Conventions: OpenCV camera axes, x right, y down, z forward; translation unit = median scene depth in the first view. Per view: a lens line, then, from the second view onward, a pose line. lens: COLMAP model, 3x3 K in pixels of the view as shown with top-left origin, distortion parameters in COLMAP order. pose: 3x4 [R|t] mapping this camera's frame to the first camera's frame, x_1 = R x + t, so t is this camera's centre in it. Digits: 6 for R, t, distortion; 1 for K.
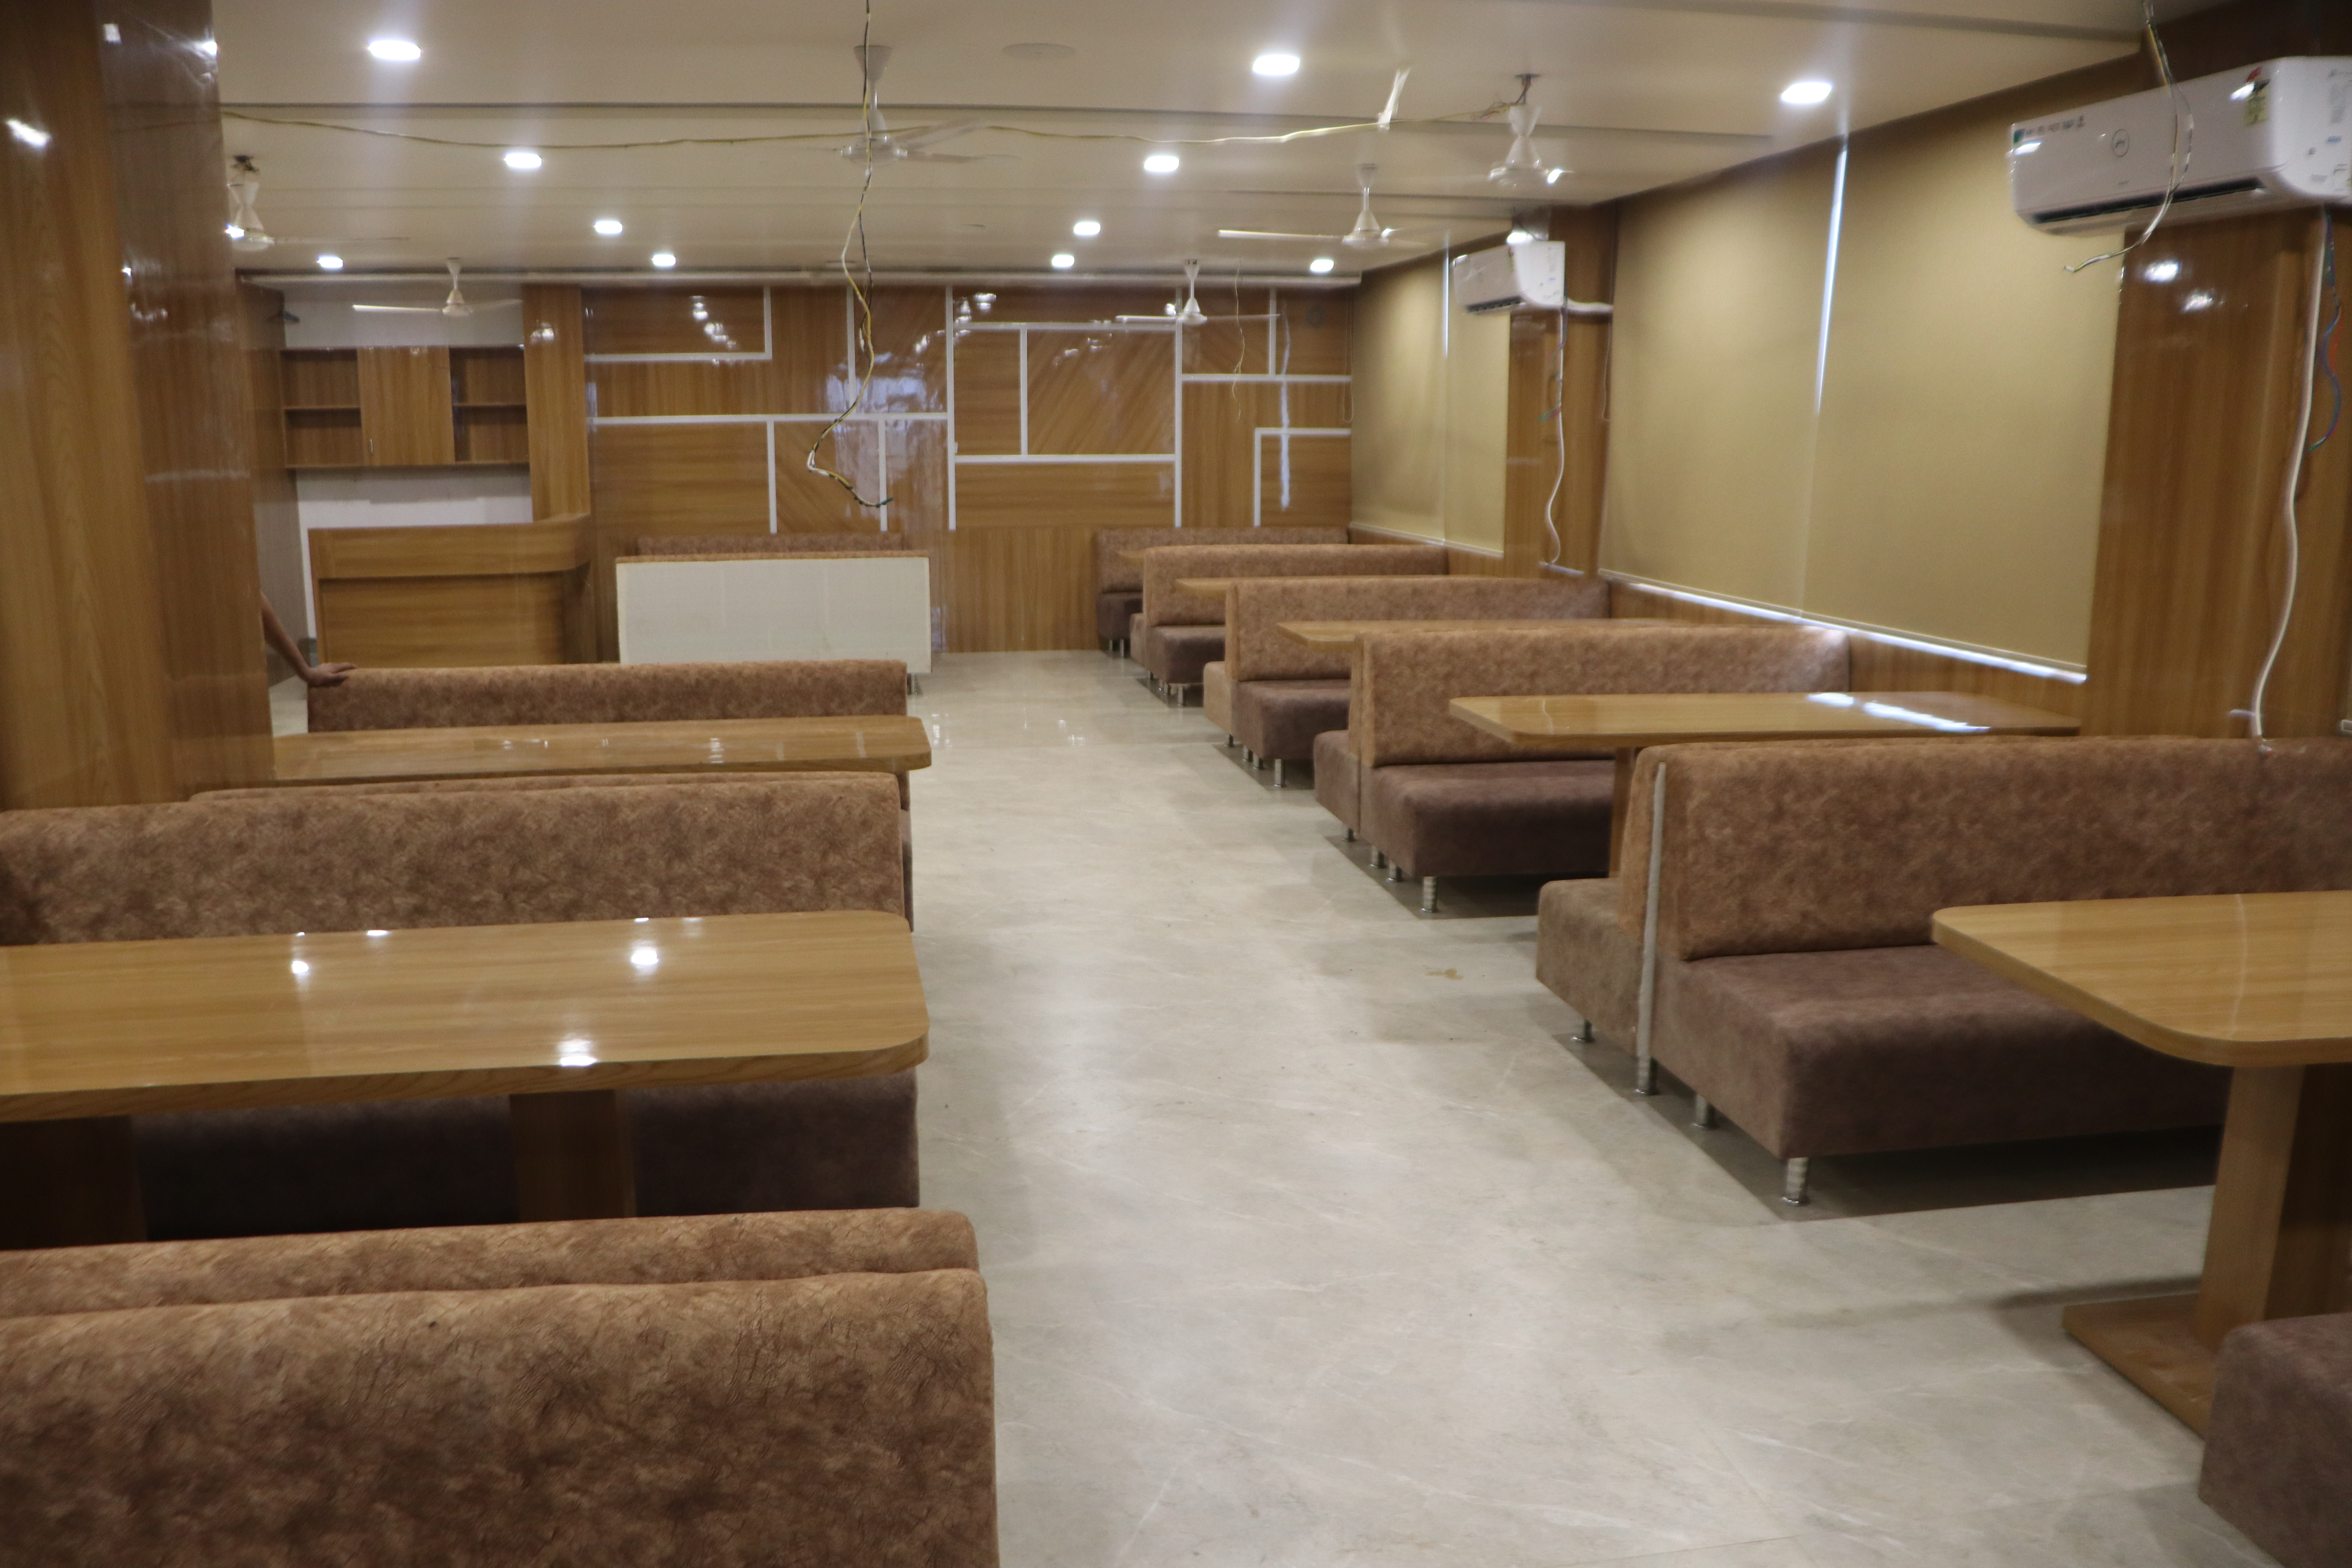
lens RADIAL K [[1901.2, 0, 1183.6], [0, 1901.2, 788.4], [0, 0, 1]] dist [-0.158357, 0.151949]
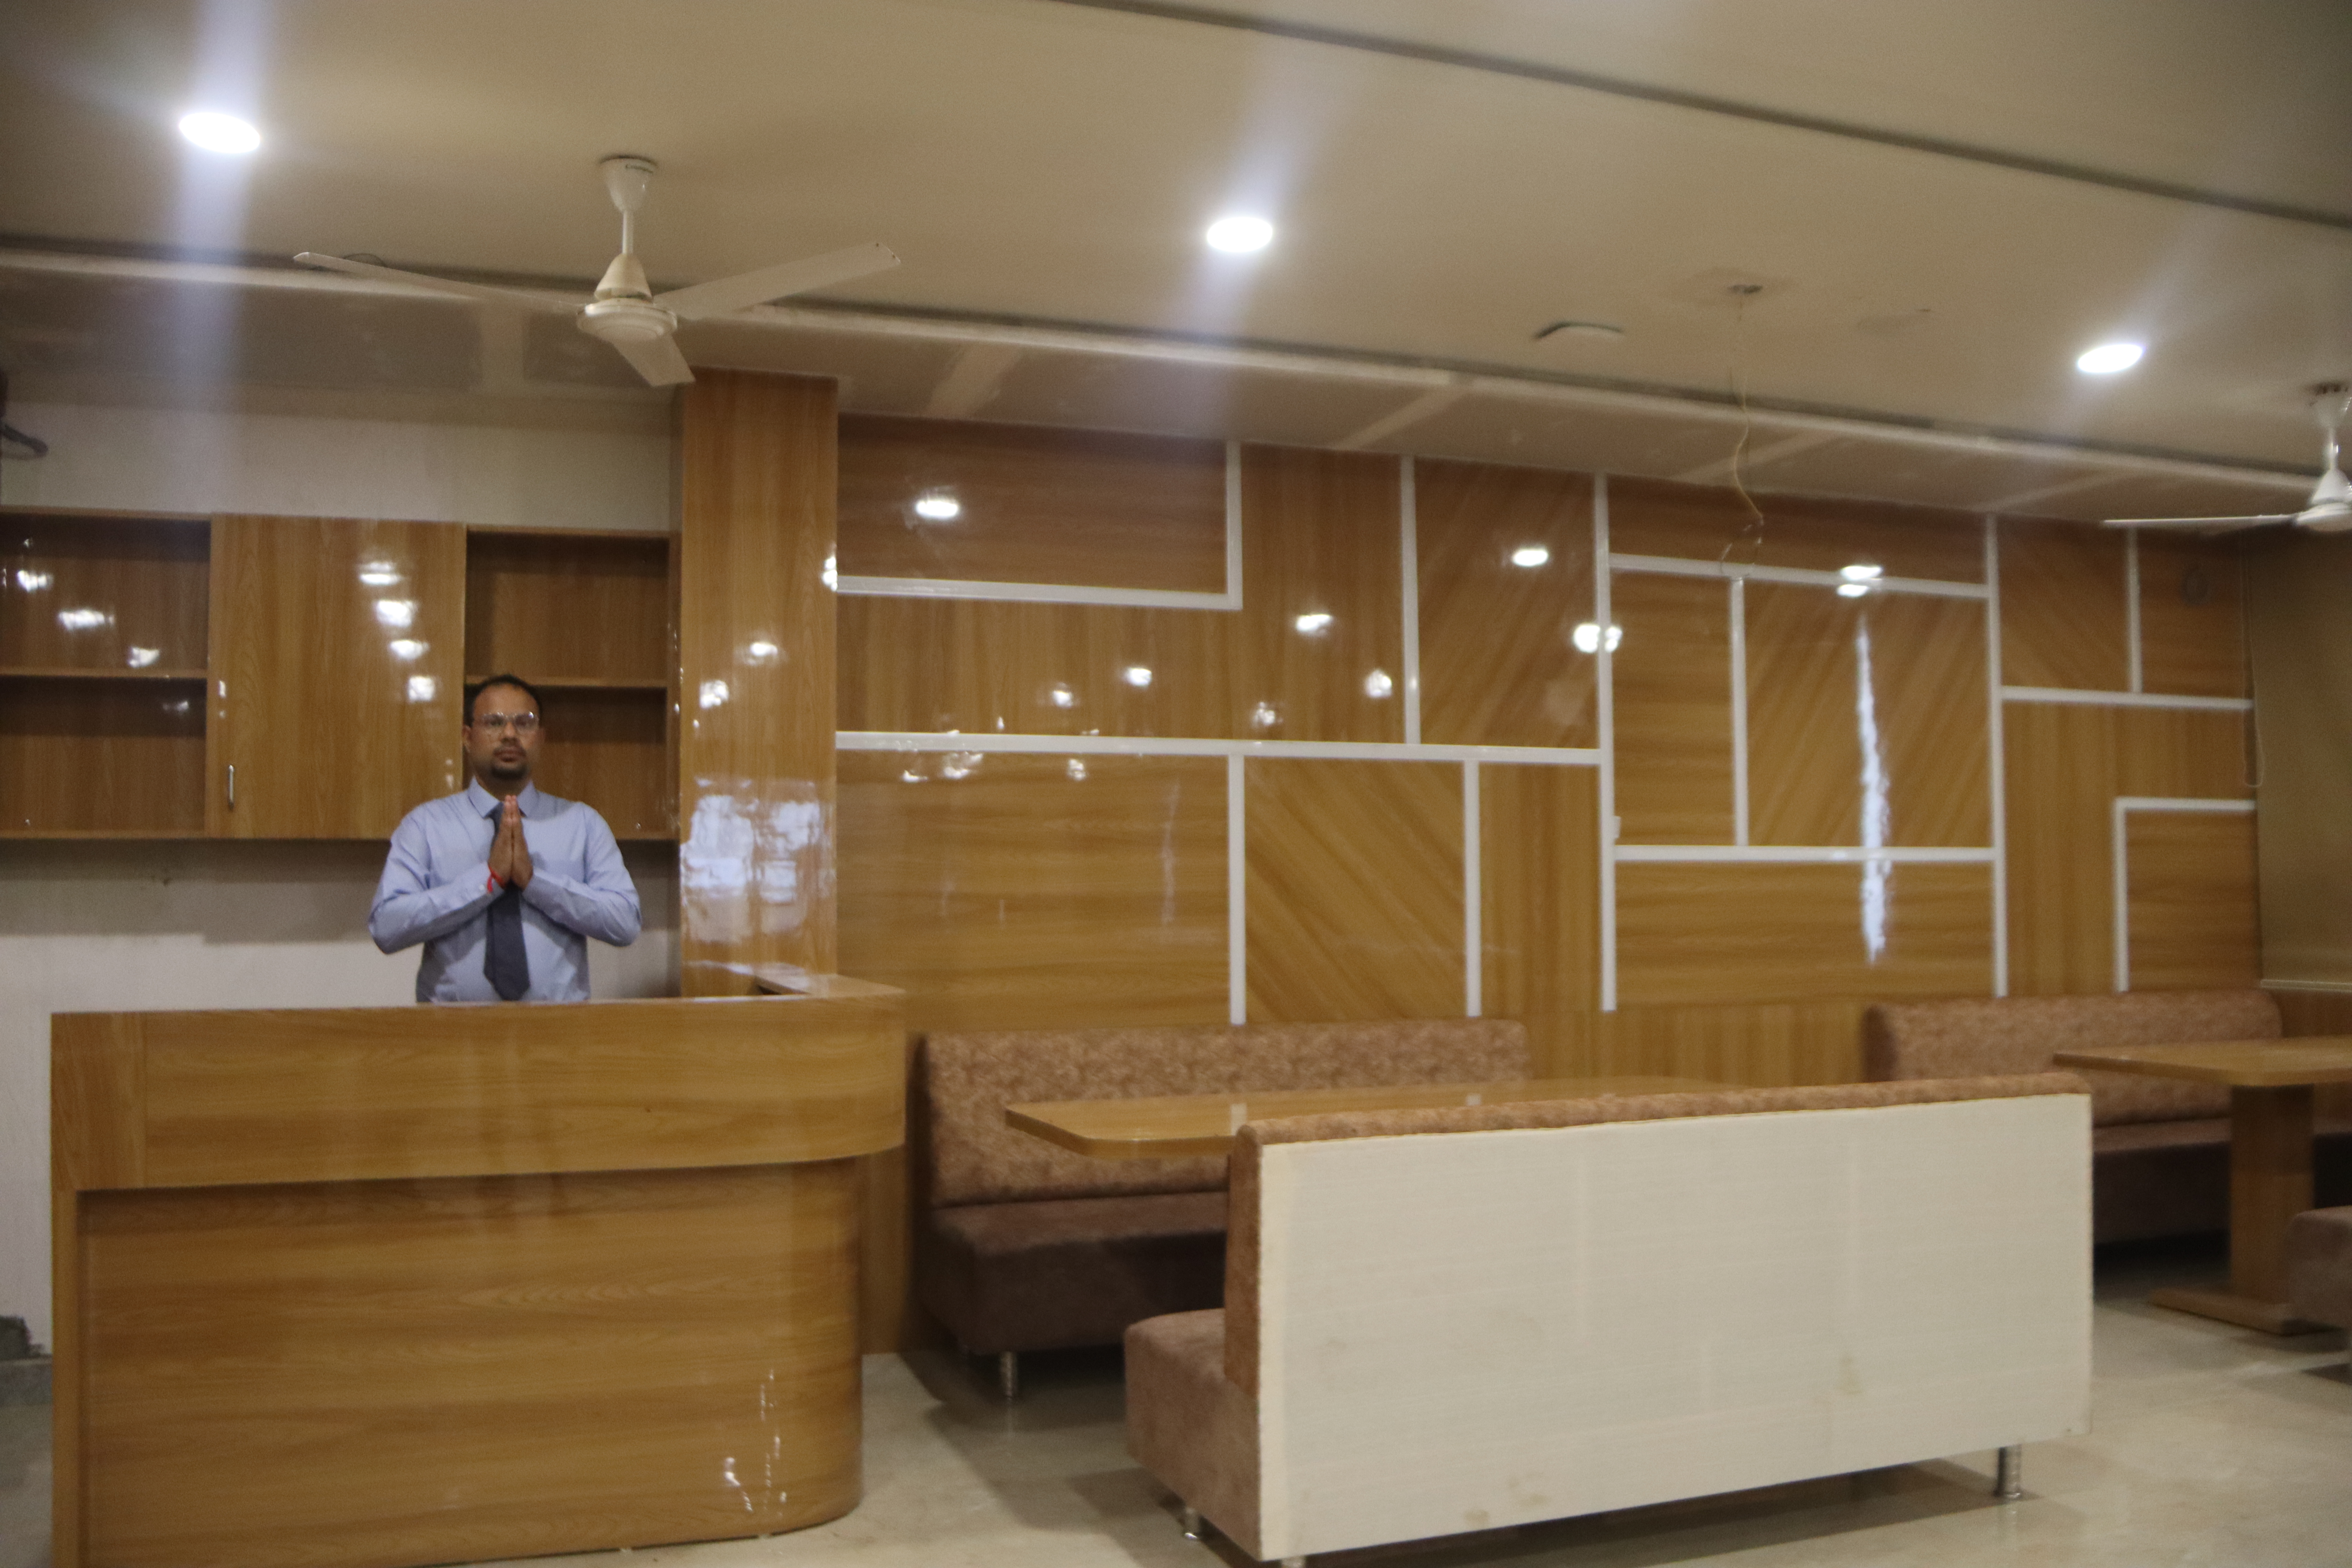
lens RADIAL K [[1905.8, 0, 1181.3], [0, 1905.8, 817.2], [0, 0, 1]] dist [-0.173643, 0.165375]
pose [[0.985891, 0.004101, 0.167336, -0.302445], [0.034309, 0.973524, -0.225996, -0.087204], [-0.163832, 0.228549, 0.959648, 0.599539]]
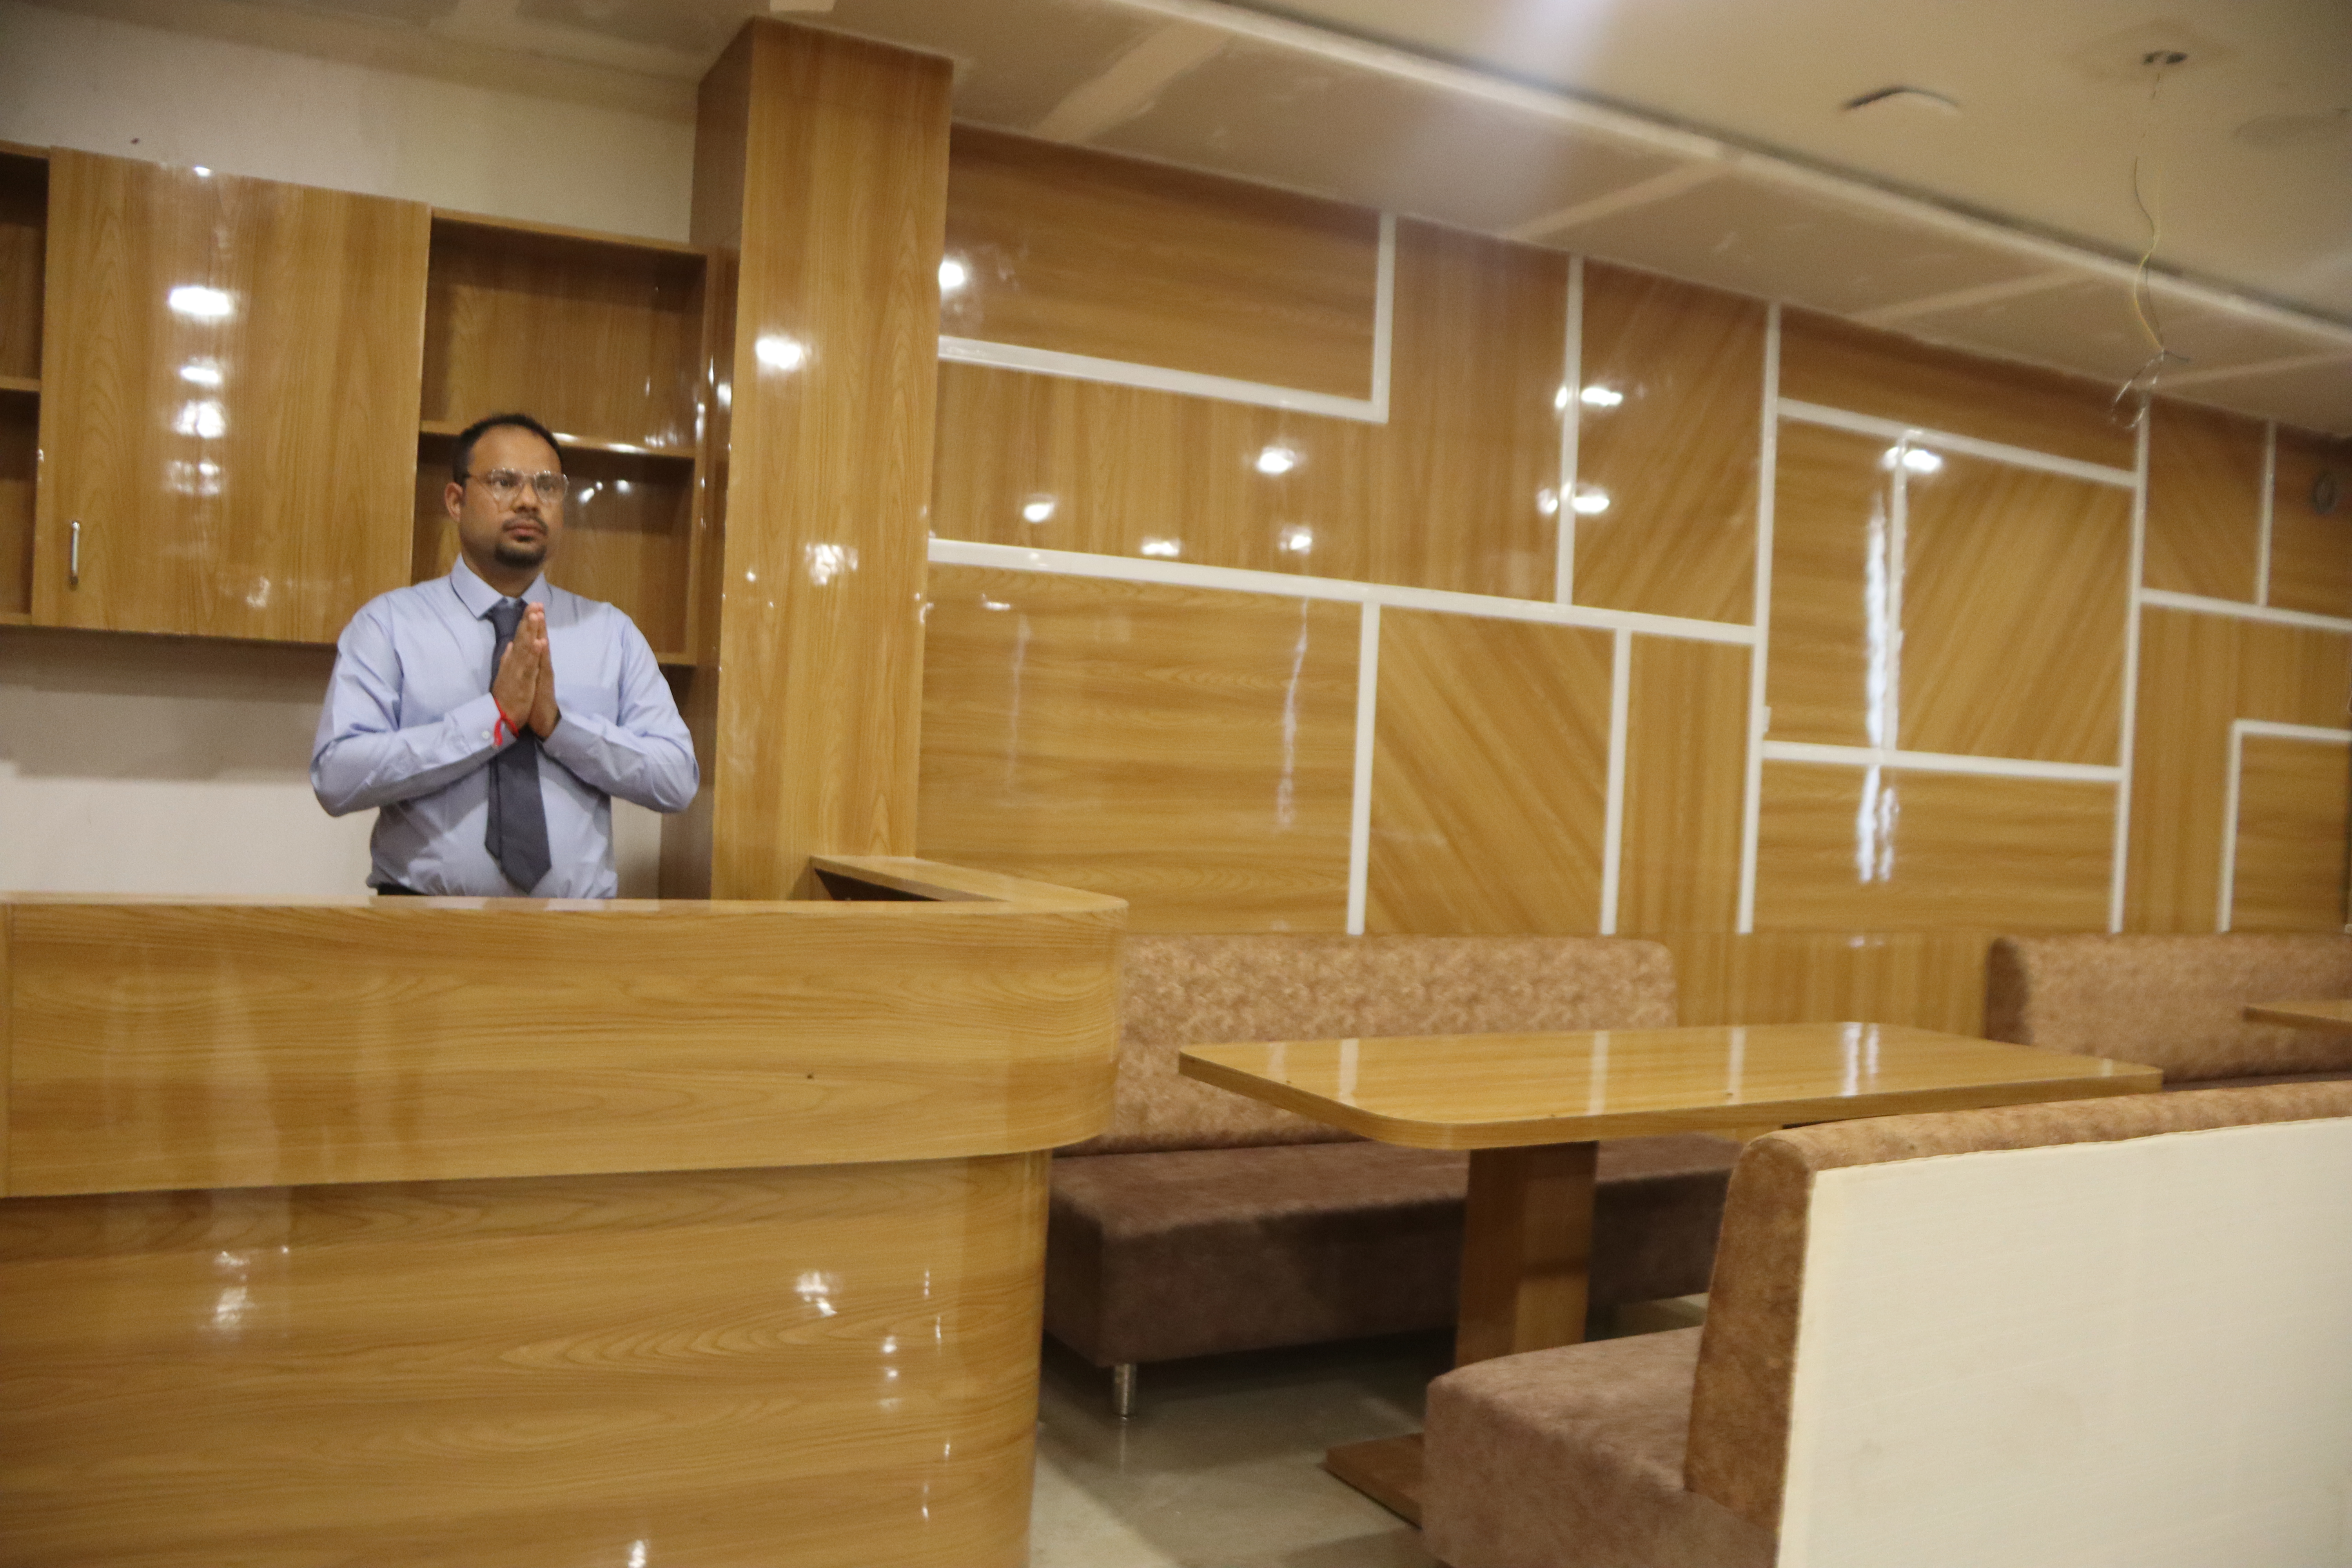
lens RADIAL K [[1905.8, 0, 1181.3], [0, 1905.8, 817.2], [0, 0, 1]] dist [-0.173643, 0.165375]
pose [[0.952695, 0.040521, 0.301216, -0.352825], [0.005966, 0.988388, -0.151832, -0.106342], [-0.303871, 0.146446, 0.941390, 0.696028]]
